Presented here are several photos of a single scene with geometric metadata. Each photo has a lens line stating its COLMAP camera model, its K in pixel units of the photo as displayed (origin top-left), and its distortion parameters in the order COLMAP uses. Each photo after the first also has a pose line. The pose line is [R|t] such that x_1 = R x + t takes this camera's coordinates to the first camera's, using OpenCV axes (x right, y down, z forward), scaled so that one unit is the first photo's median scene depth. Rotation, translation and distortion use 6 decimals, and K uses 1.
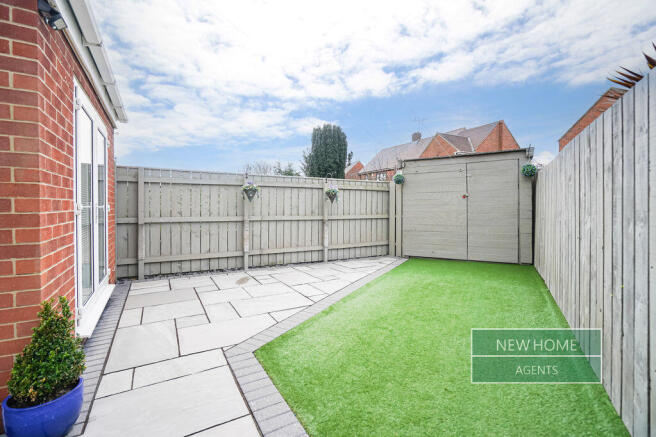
lens RADIAL K [[301.4, 0, 318.0], [0, 301.4, 206.5], [0, 0, 1]] dist [-0.000366, 0.002162]
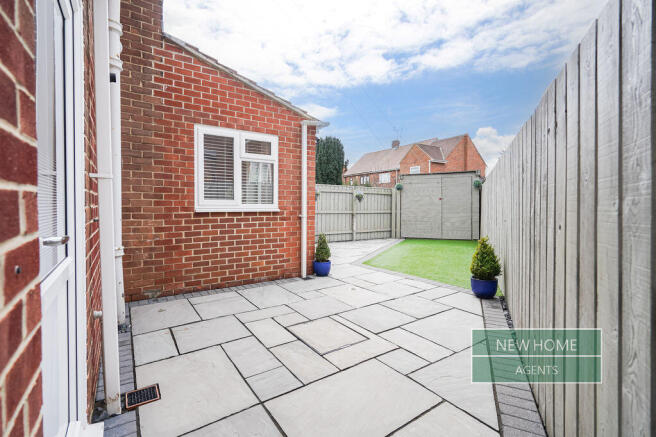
lens RADIAL K [[301.4, 0, 329.2], [0, 301.4, 213.7], [0, 0, 1]] dist [-0.000366, 0.002162]
pose [[0.993031, 0.001063, 0.117849, -0.256649], [-0.004015, 0.999684, 0.024815, 0.006880], [-0.117785, -0.025115, 0.992721, -0.461618]]
